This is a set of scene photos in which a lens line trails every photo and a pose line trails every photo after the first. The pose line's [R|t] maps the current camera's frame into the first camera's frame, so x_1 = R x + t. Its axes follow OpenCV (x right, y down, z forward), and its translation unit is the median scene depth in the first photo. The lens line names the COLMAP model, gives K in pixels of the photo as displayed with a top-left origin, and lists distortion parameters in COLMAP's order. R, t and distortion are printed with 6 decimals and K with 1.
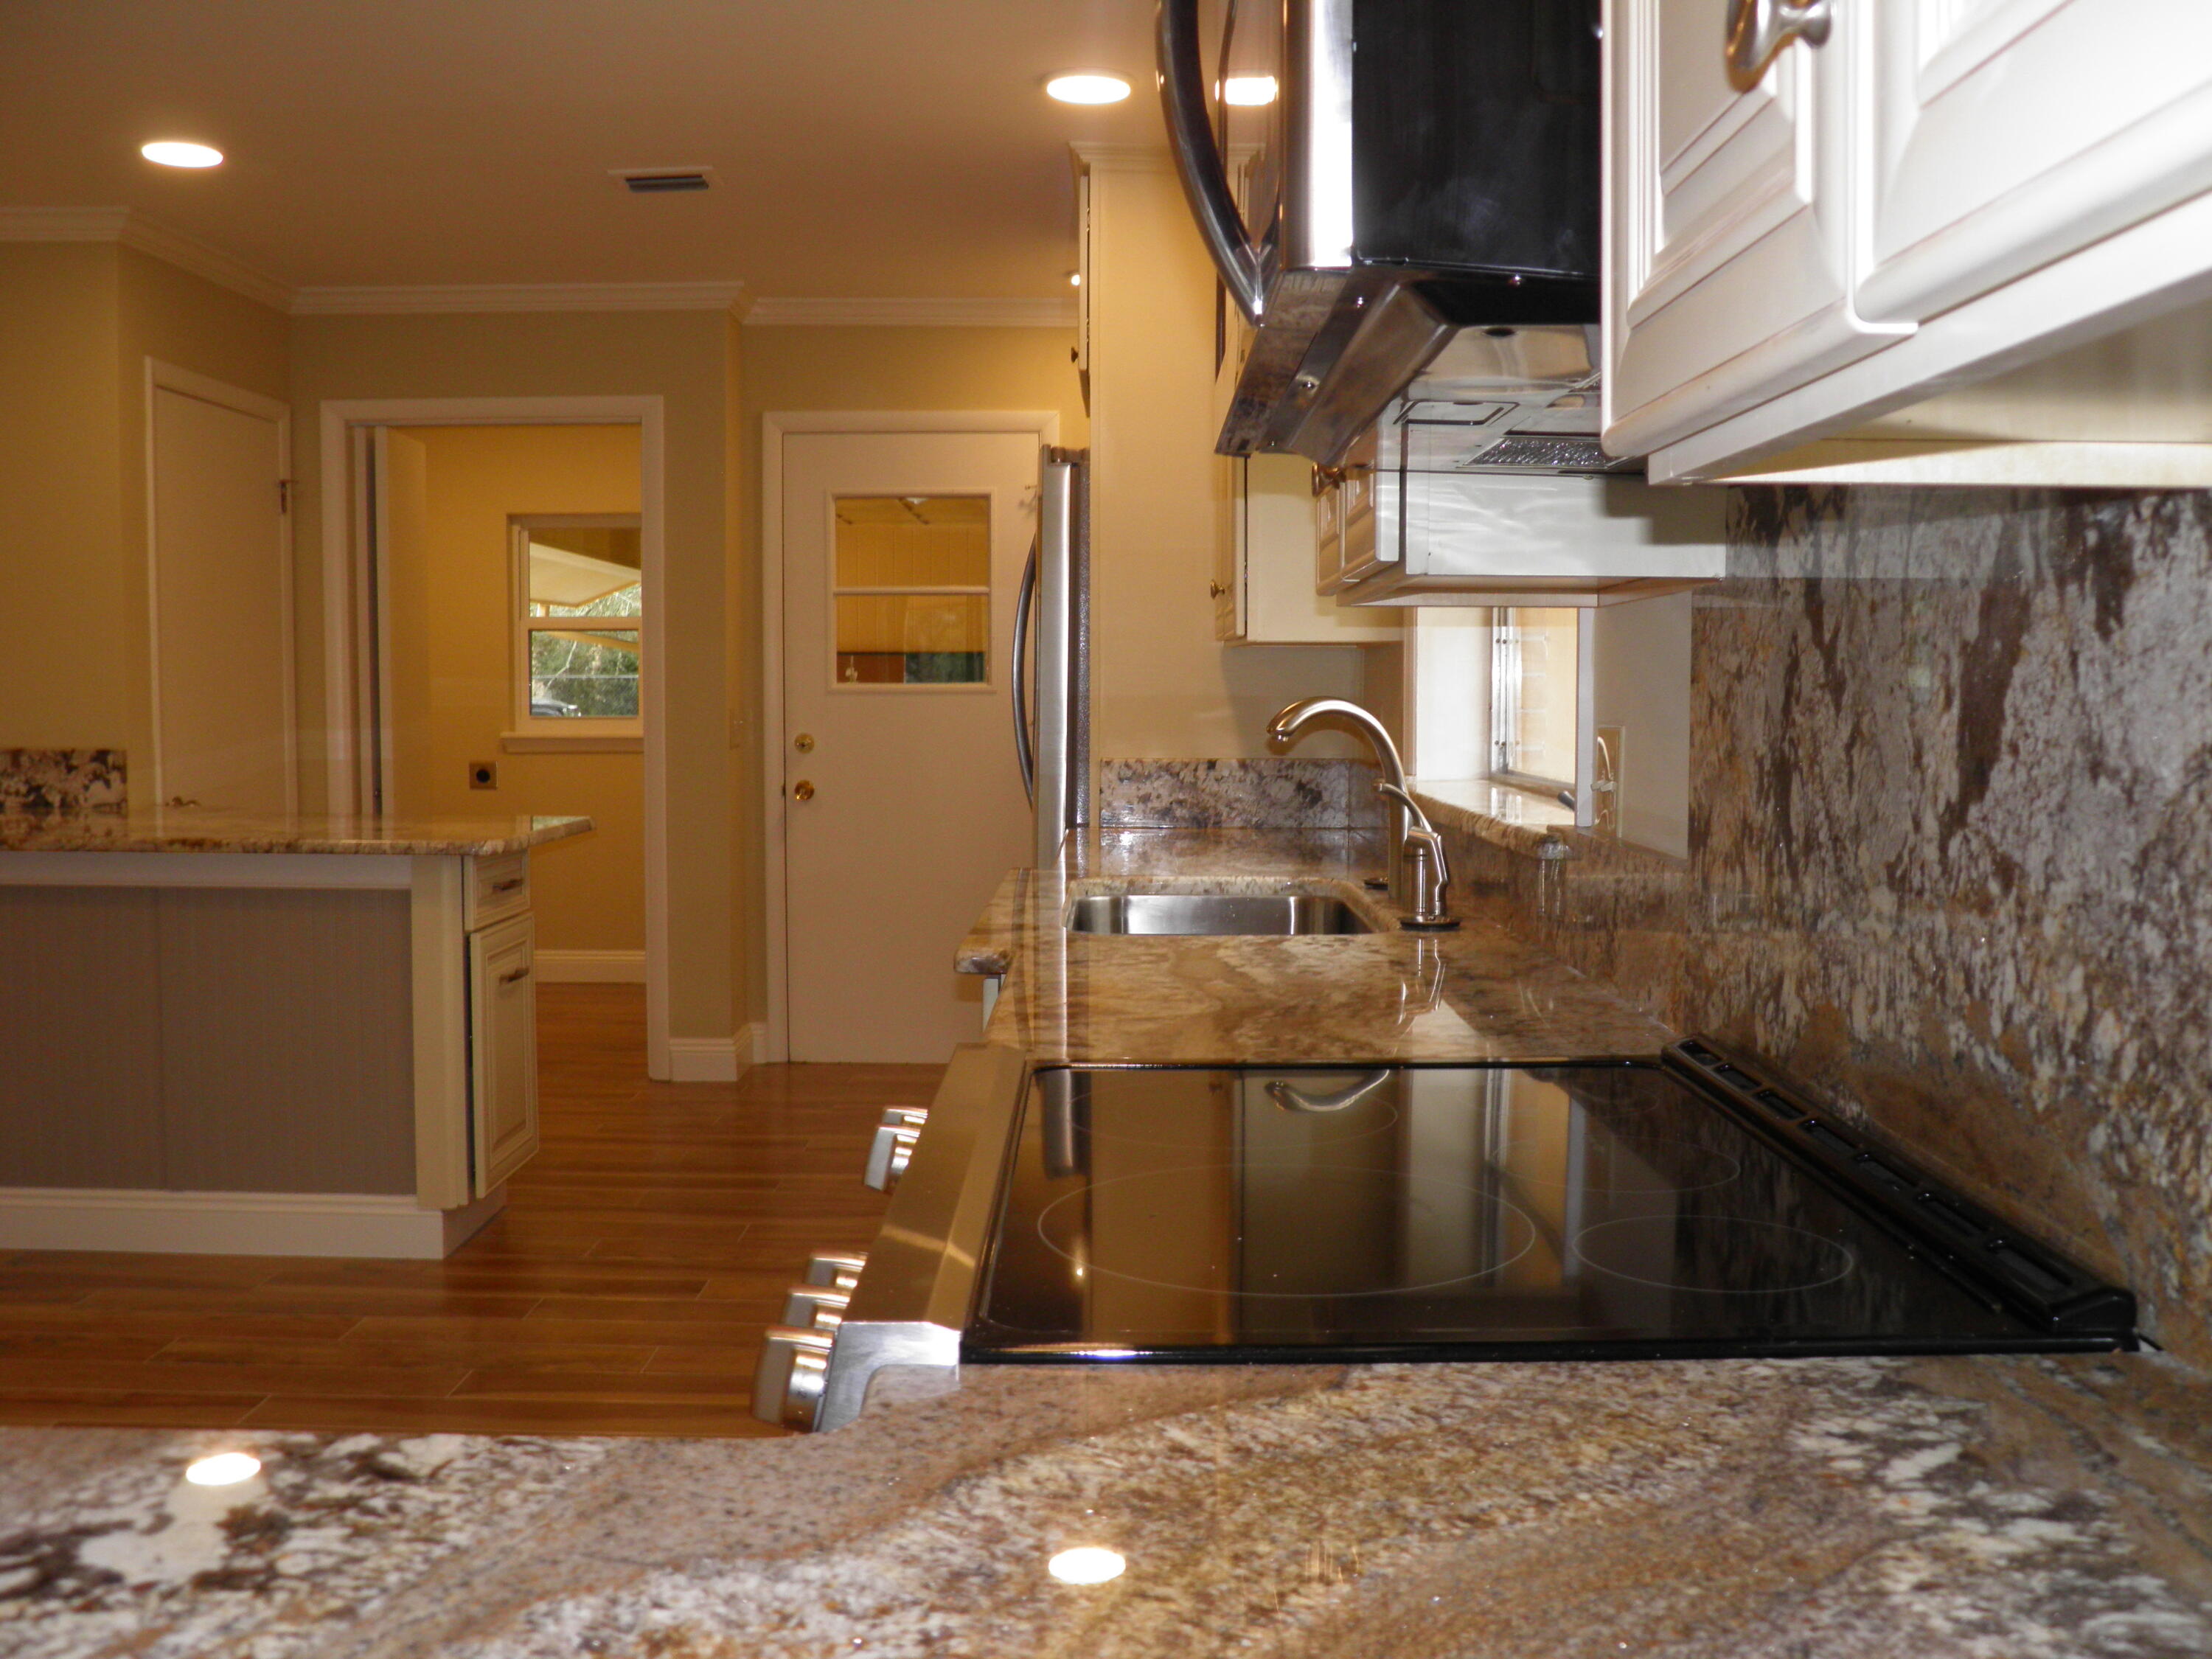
lens RADIAL K [[2049.1, 0, 1114.3], [0, 2049.1, 847.1], [0, 0, 1]] dist [-0.133347, 0.091694]
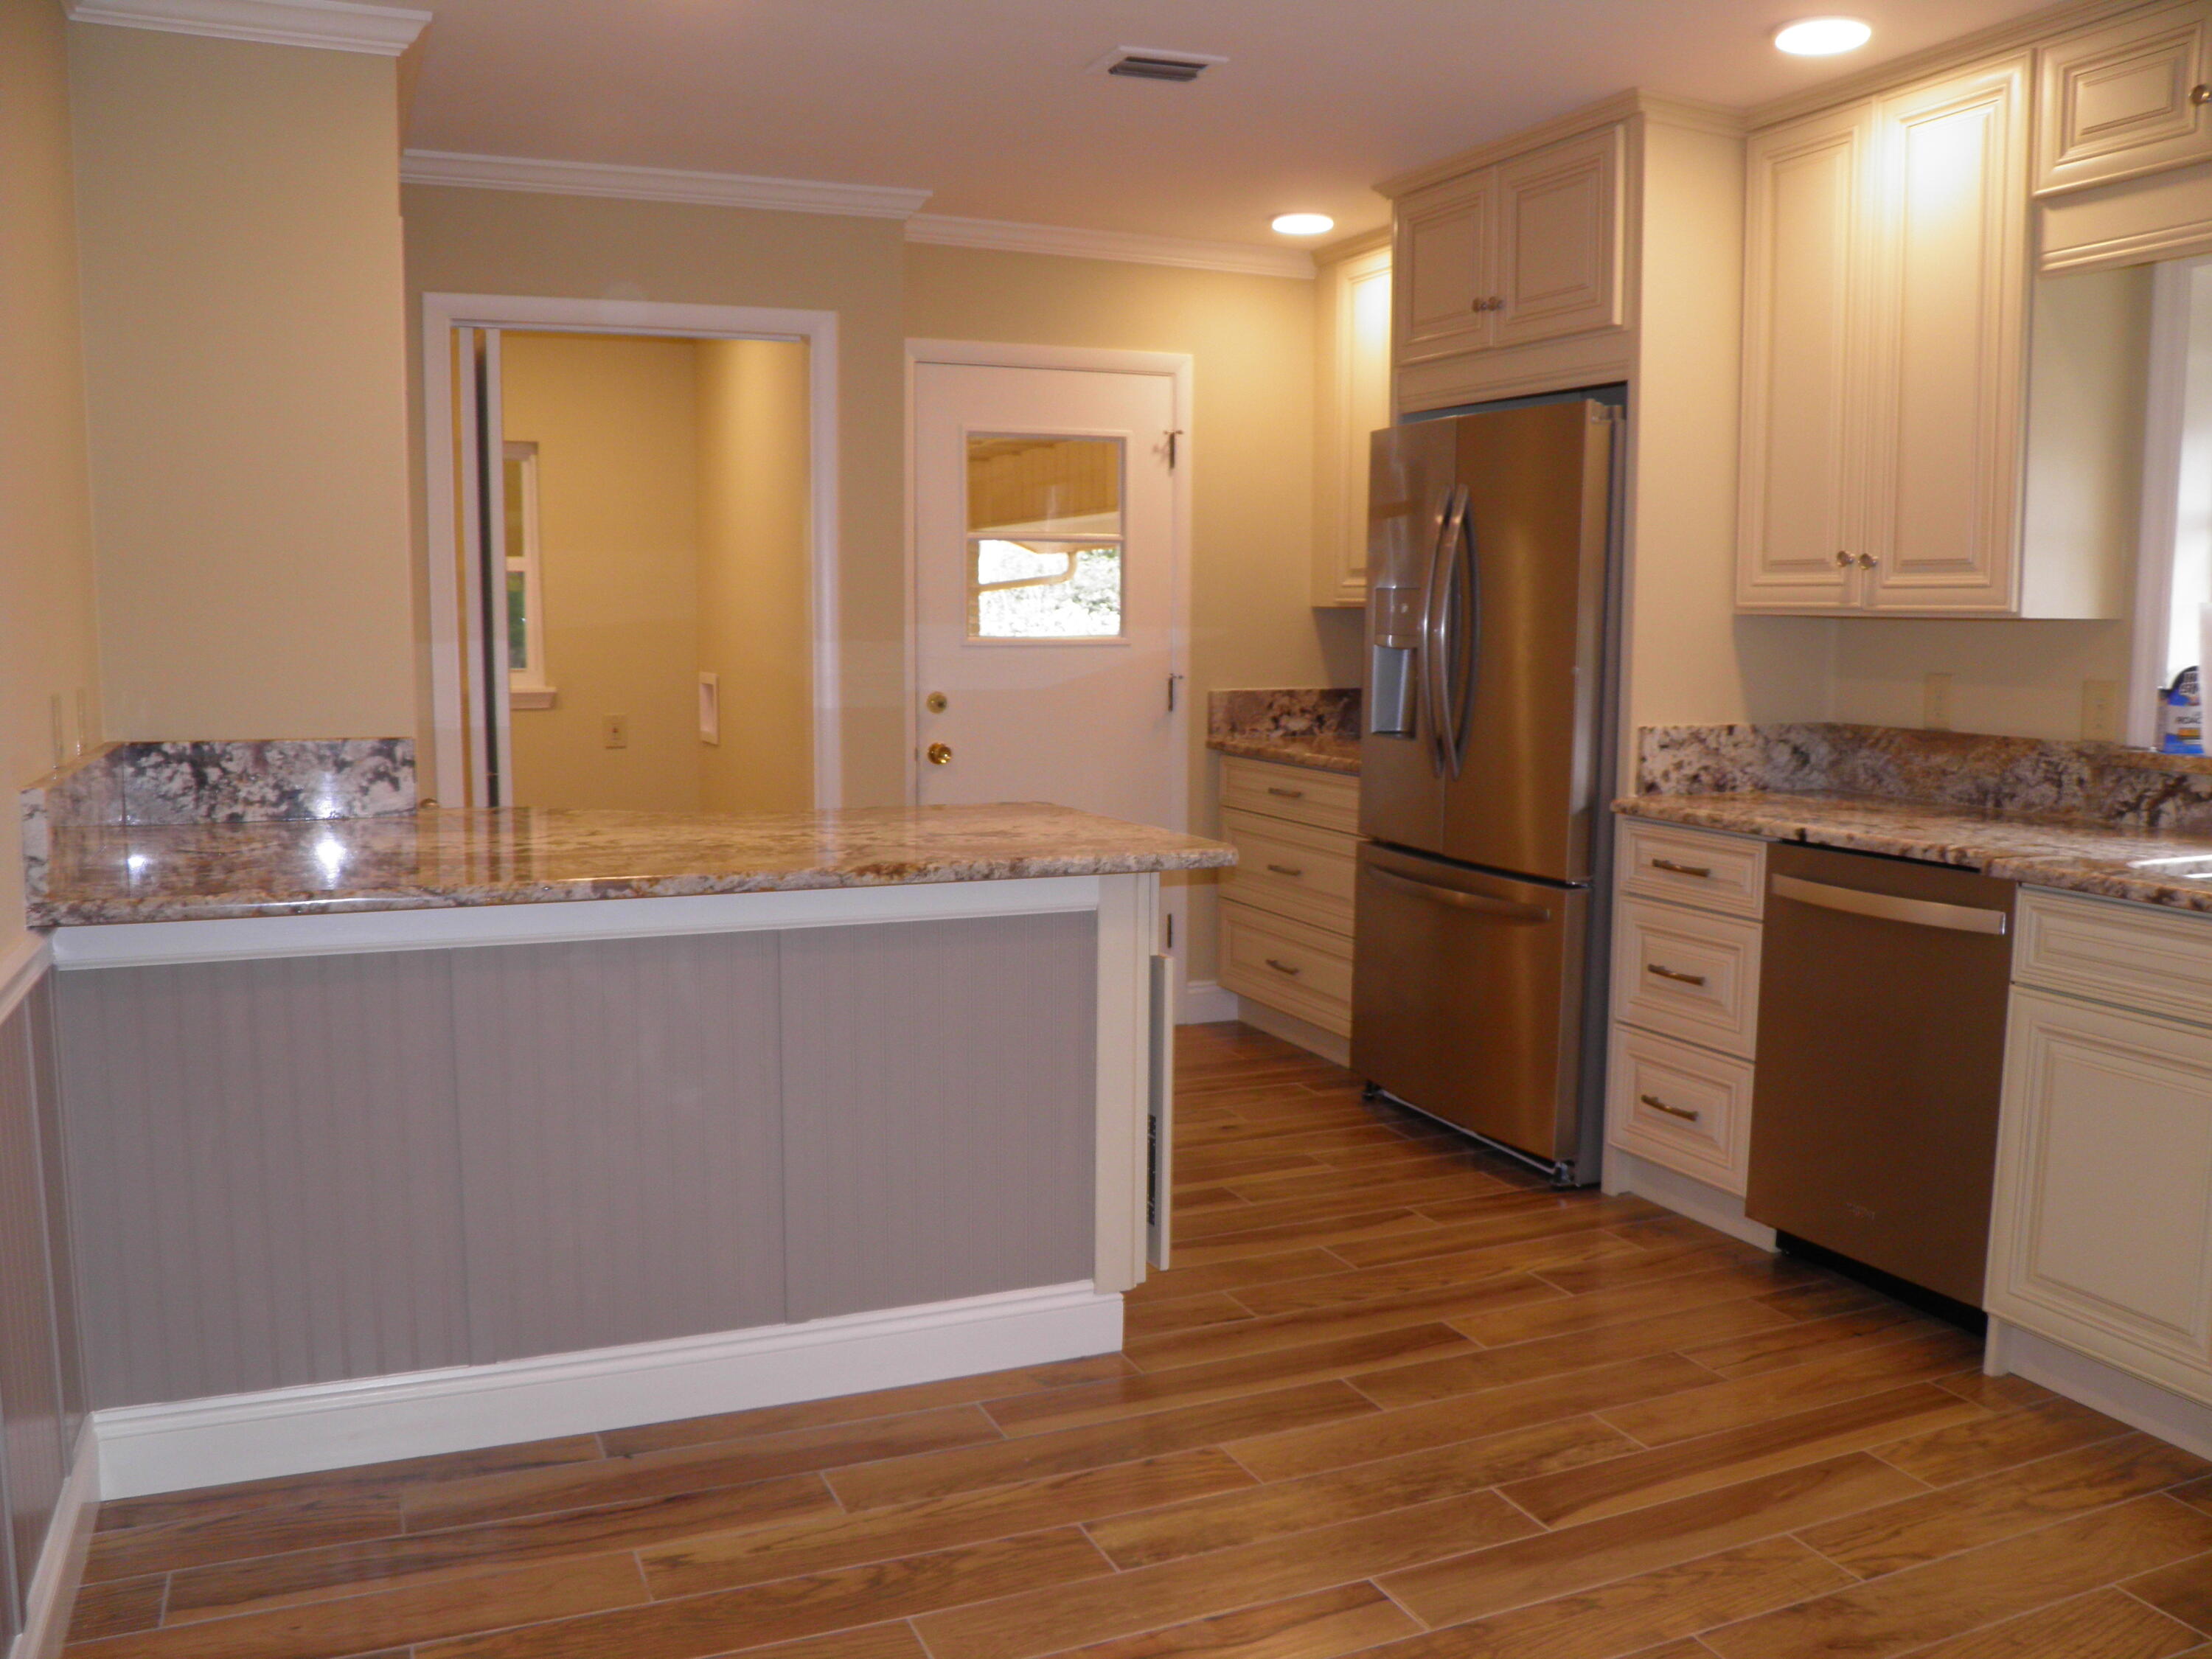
lens RADIAL K [[1815.2, 0, 1098.2], [0, 1815.2, 846.3], [0, 0, 1]] dist [-0.152301, 0.112740]
pose [[0.920151, -0.050809, 0.388252, -3.400432], [0.031072, 0.997893, 0.056950, -0.249150], [-0.390328, -0.040339, 0.919792, 1.805849]]
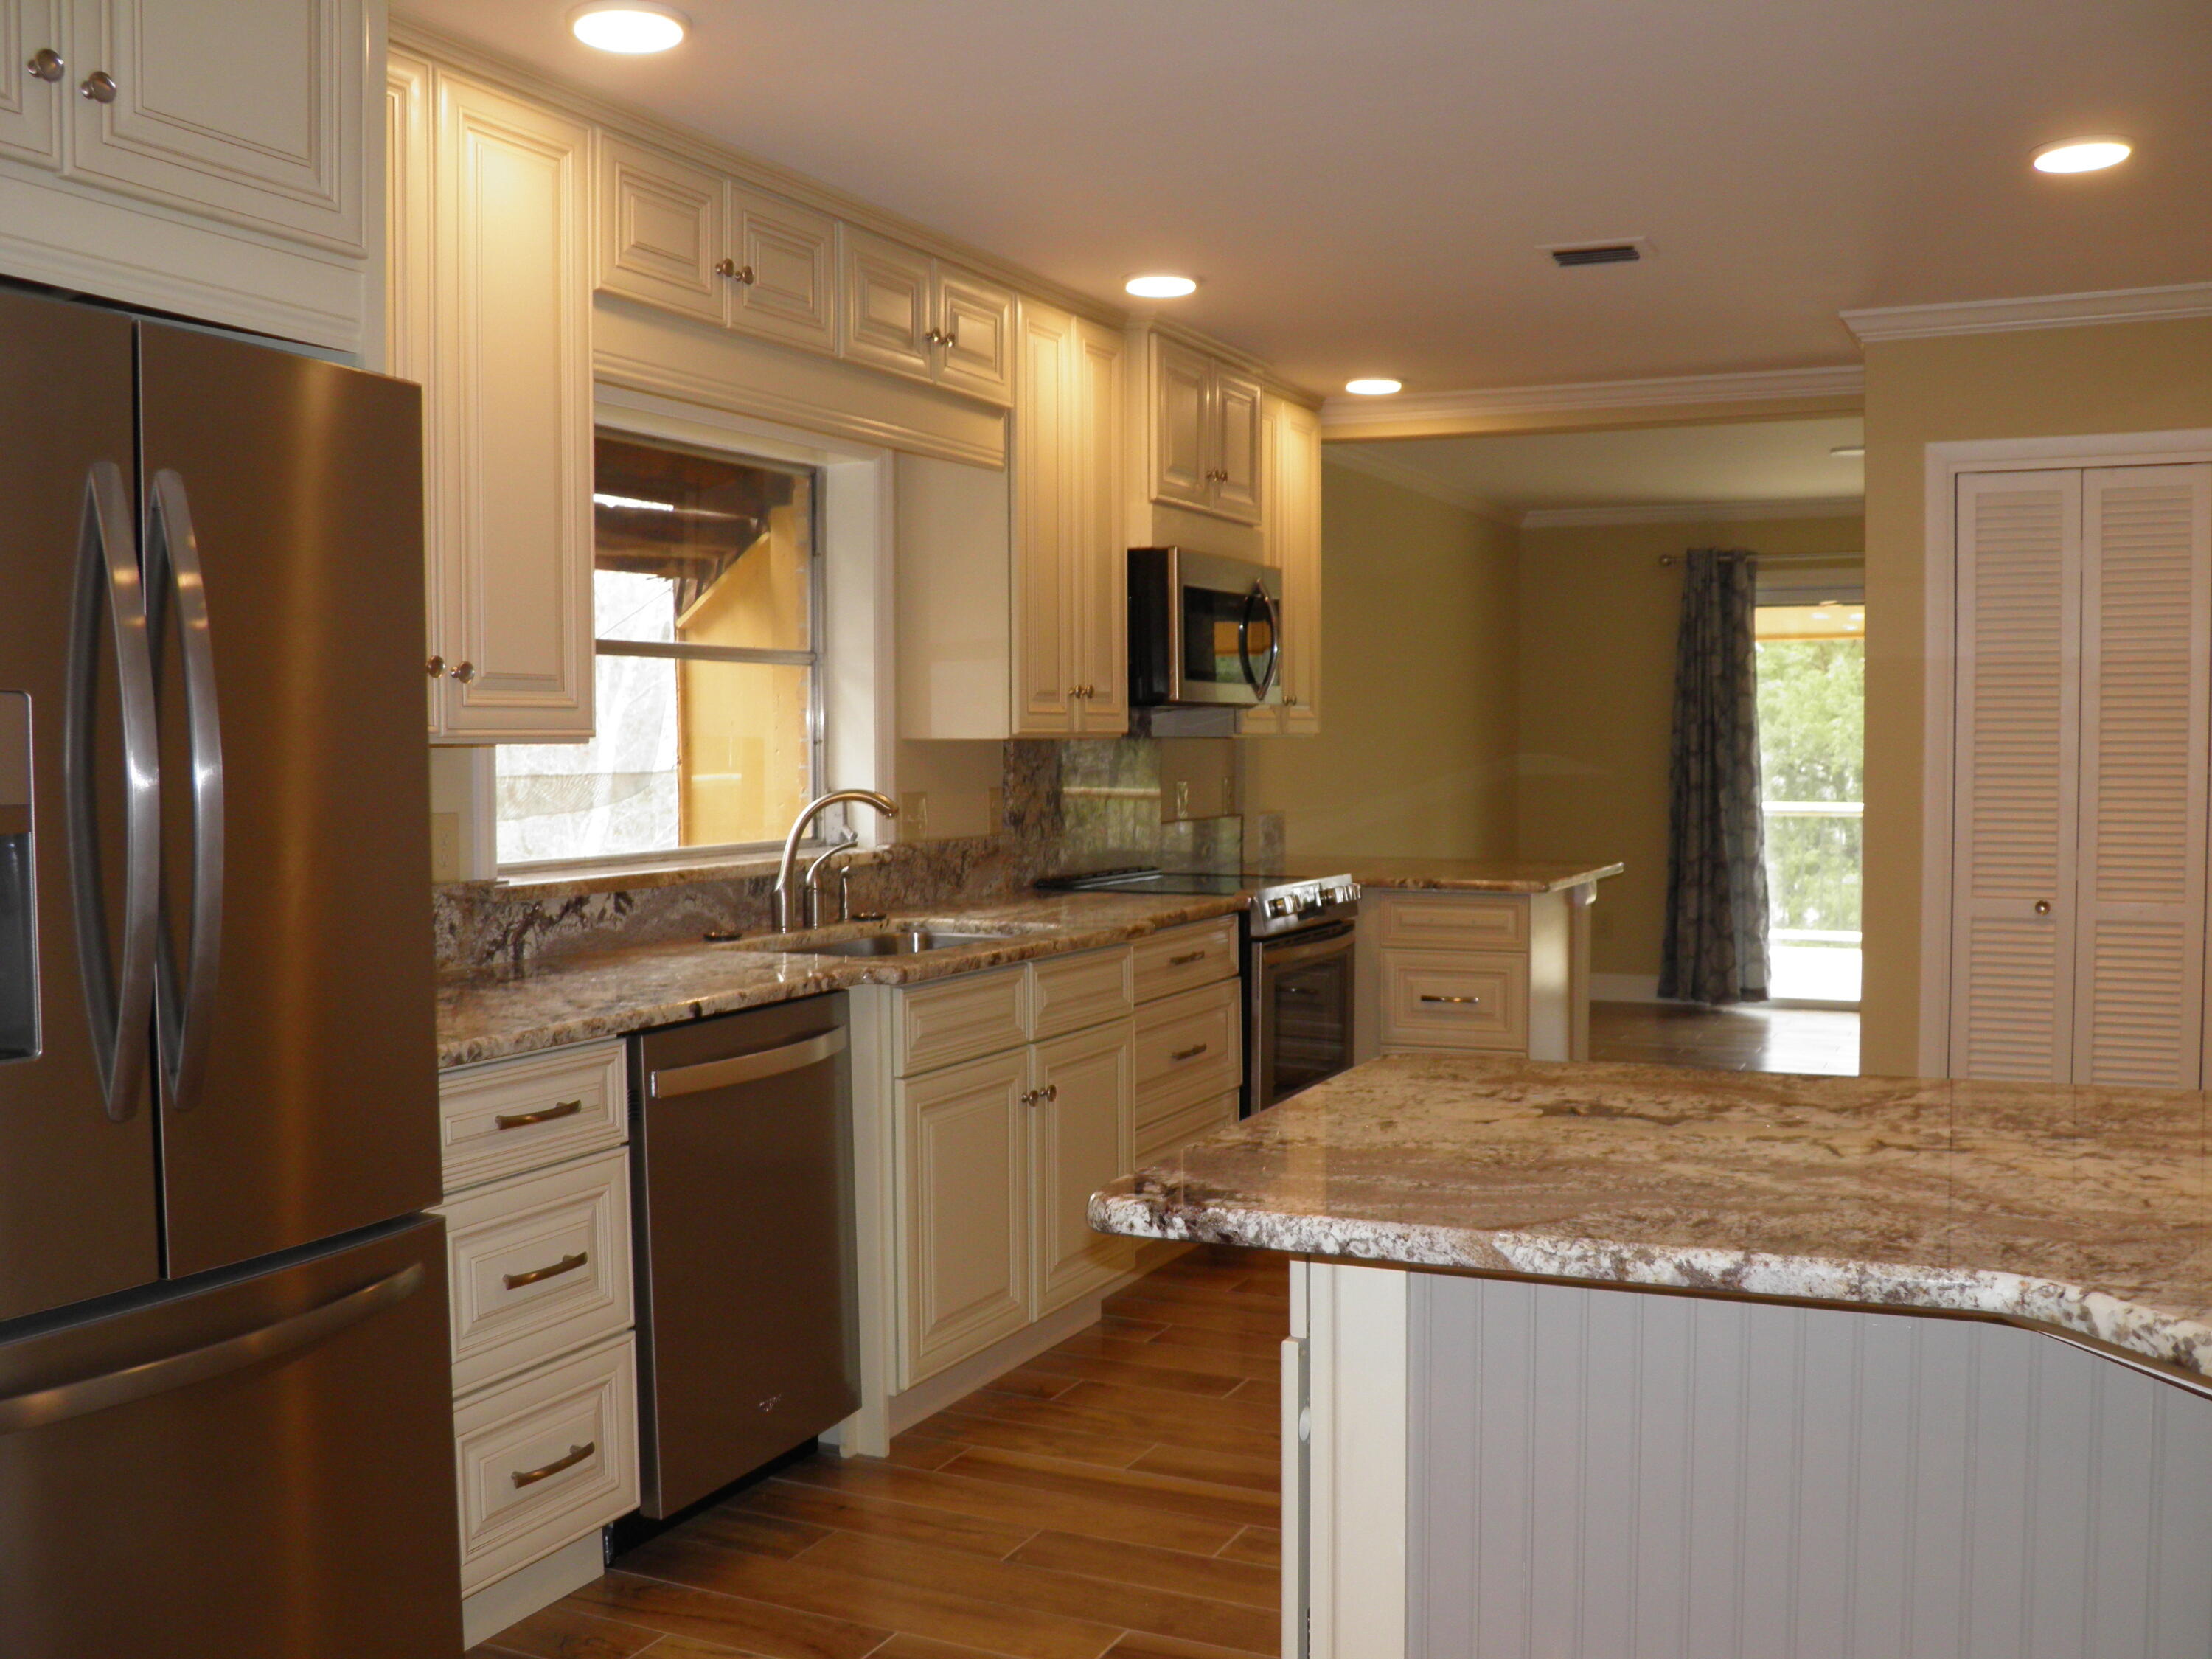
lens RADIAL K [[2049.1, 0, 1114.3], [0, 2049.1, 847.1], [0, 0, 1]] dist [-0.133347, 0.091694]
pose [[-0.898033, -0.021495, 0.439402, -2.677090], [0.036102, 0.991836, 0.122303, -0.755486], [-0.438444, 0.125696, -0.889926, 8.205914]]
